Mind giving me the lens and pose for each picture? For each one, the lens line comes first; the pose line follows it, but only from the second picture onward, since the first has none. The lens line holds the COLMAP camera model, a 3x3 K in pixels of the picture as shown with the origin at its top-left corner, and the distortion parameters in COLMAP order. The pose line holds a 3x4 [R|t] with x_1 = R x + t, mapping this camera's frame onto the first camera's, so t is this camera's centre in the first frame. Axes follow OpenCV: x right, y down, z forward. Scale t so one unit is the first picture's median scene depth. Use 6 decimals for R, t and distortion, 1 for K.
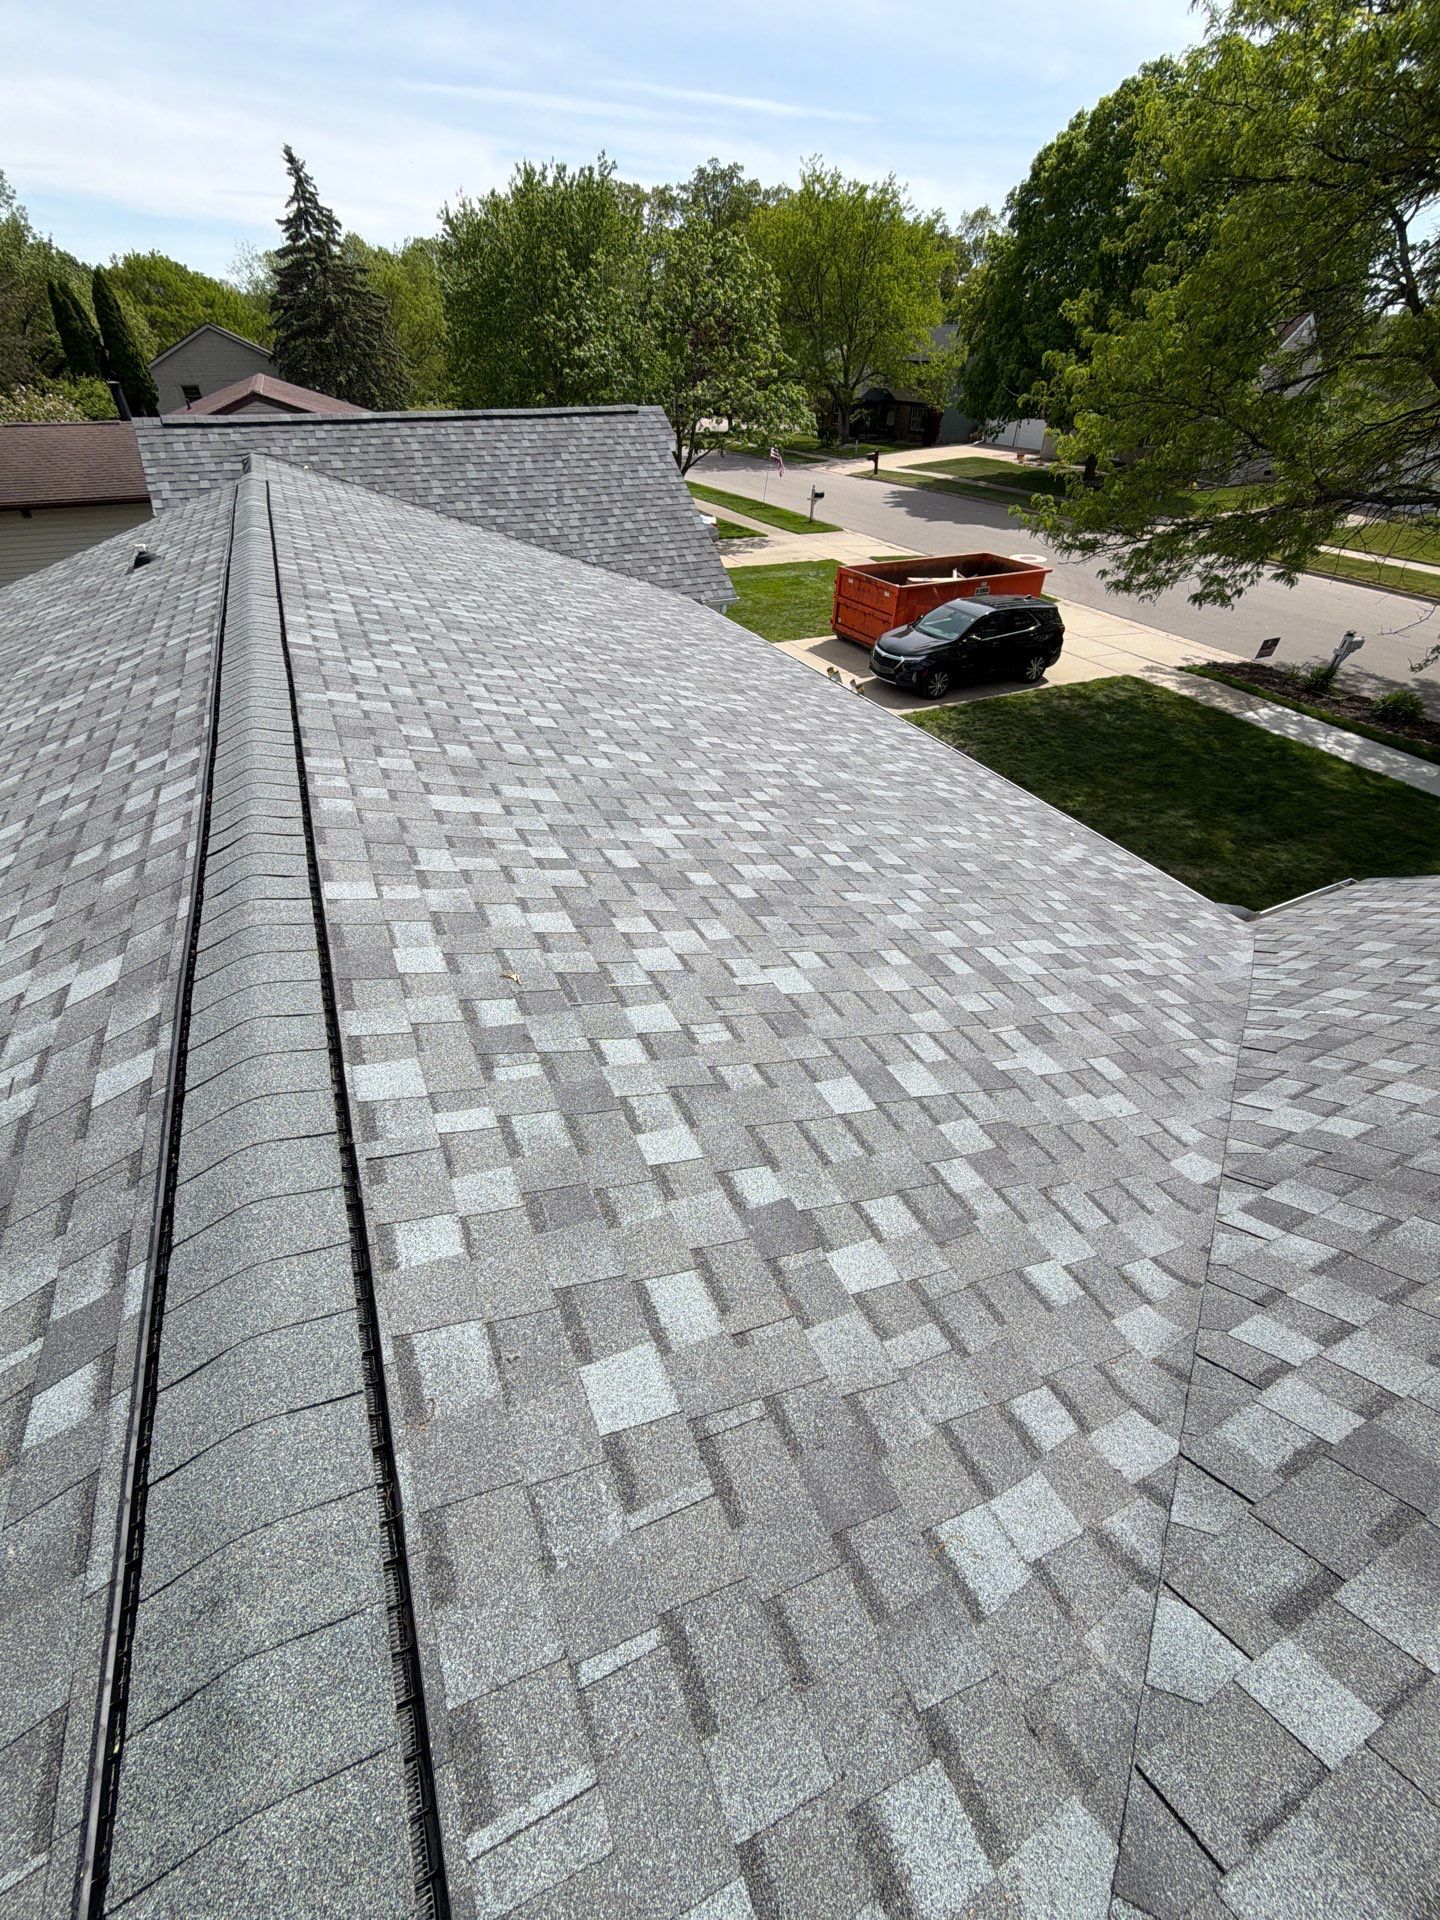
lens RADIAL K [[760.2, 0, 722.4], [0, 760.2, 961.3], [0, 0, 1]] dist [-0.003901, -0.000104]
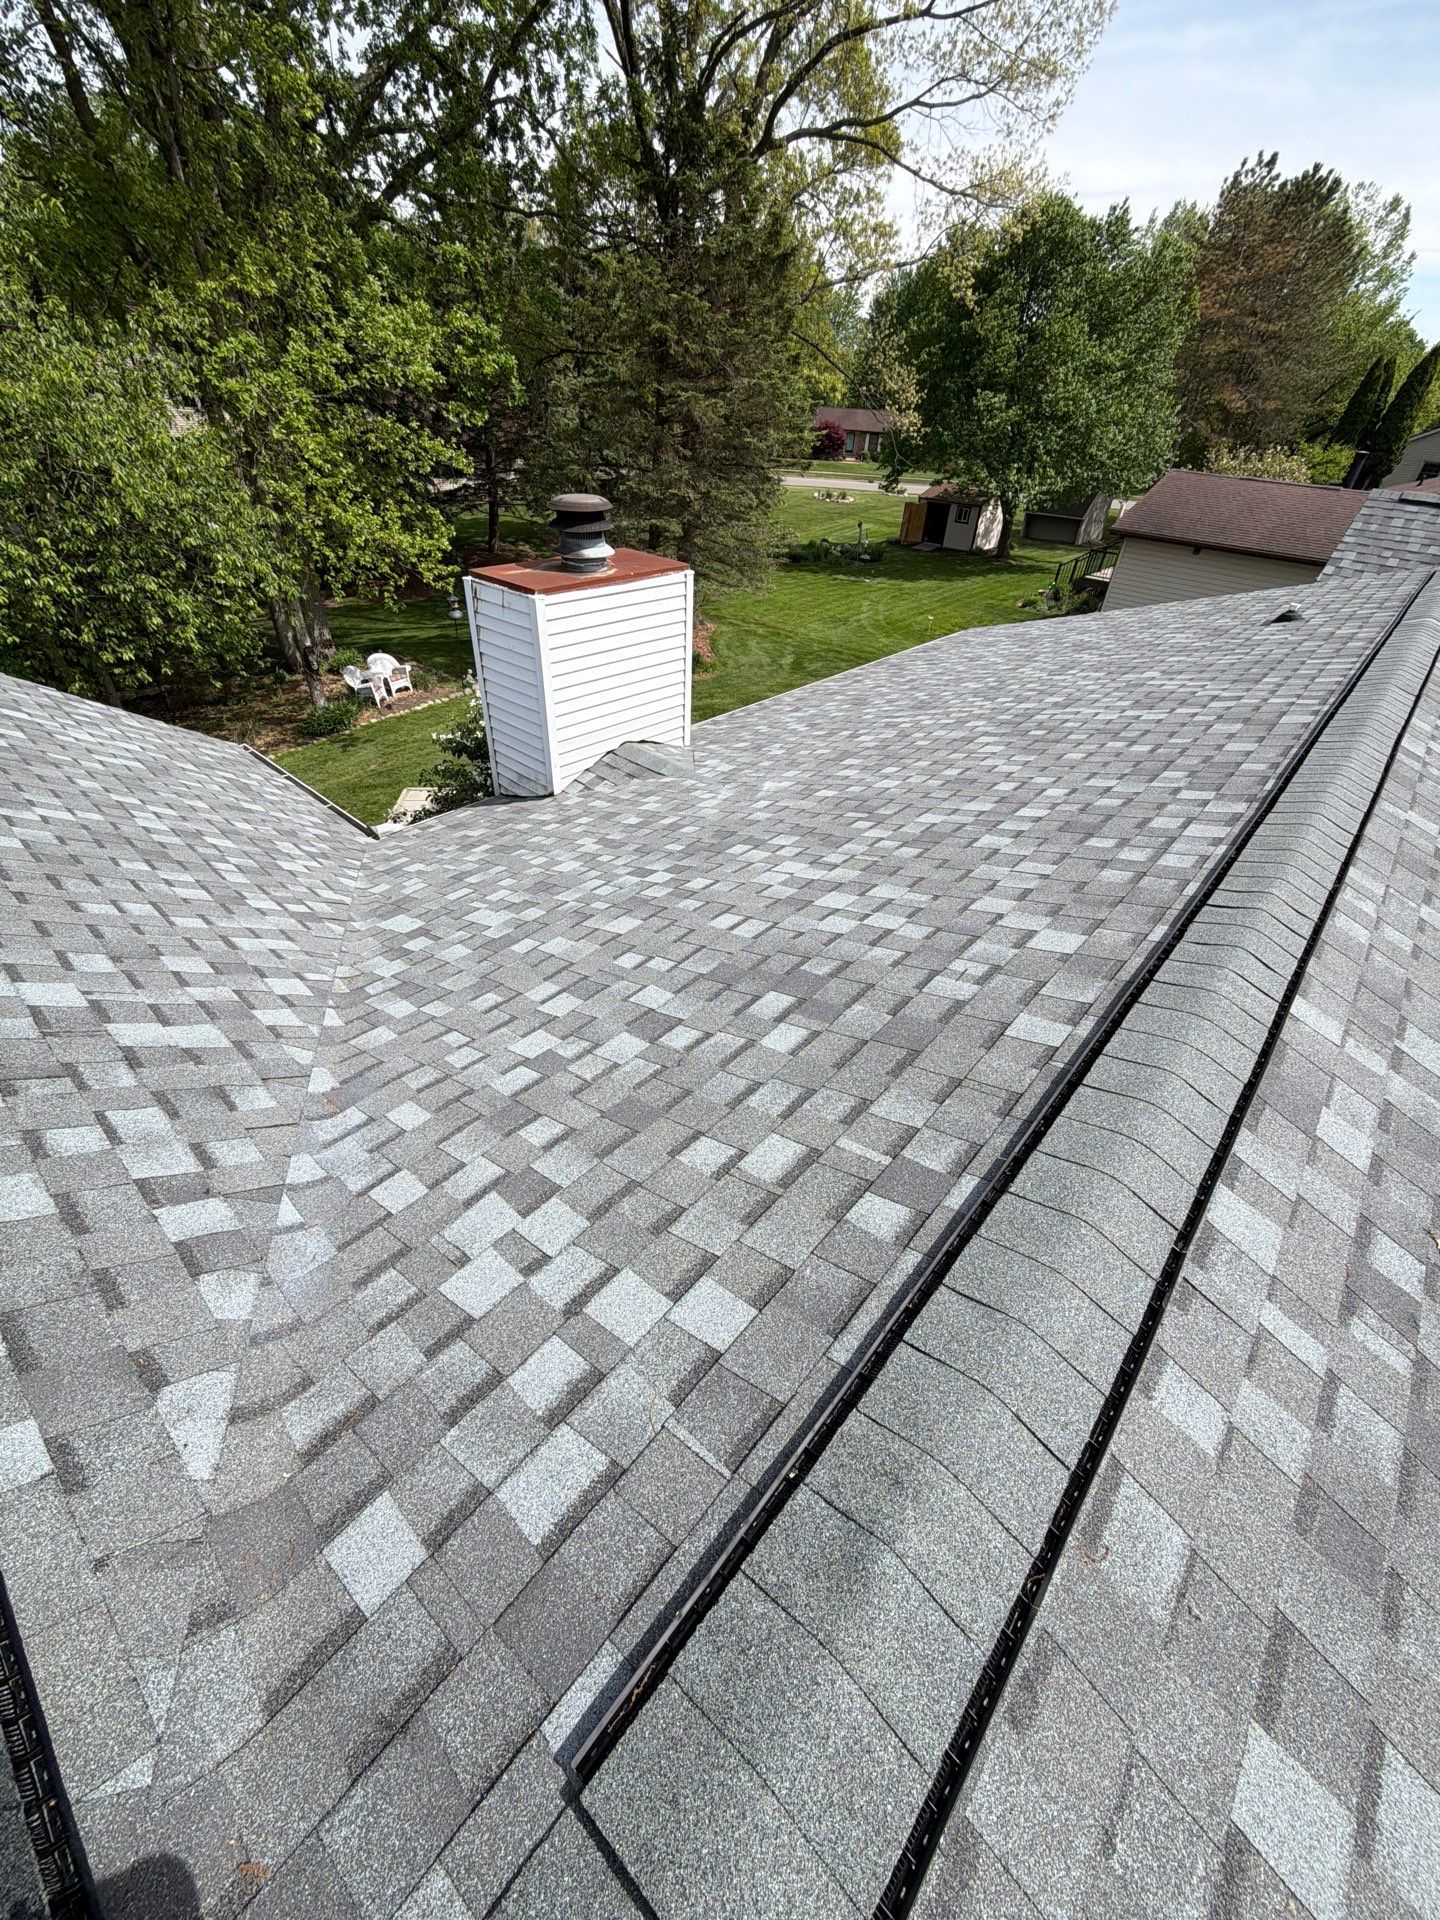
lens RADIAL K [[760.2, 0, 722.4], [0, 760.2, 961.3], [0, 0, 1]] dist [-0.003901, -0.000104]
pose [[0.384710, 0.575055, -0.722018, -0.143765], [-0.615860, 0.742565, 0.263273, 0.046839], [0.687542, 0.343378, 0.639826, -0.064667]]
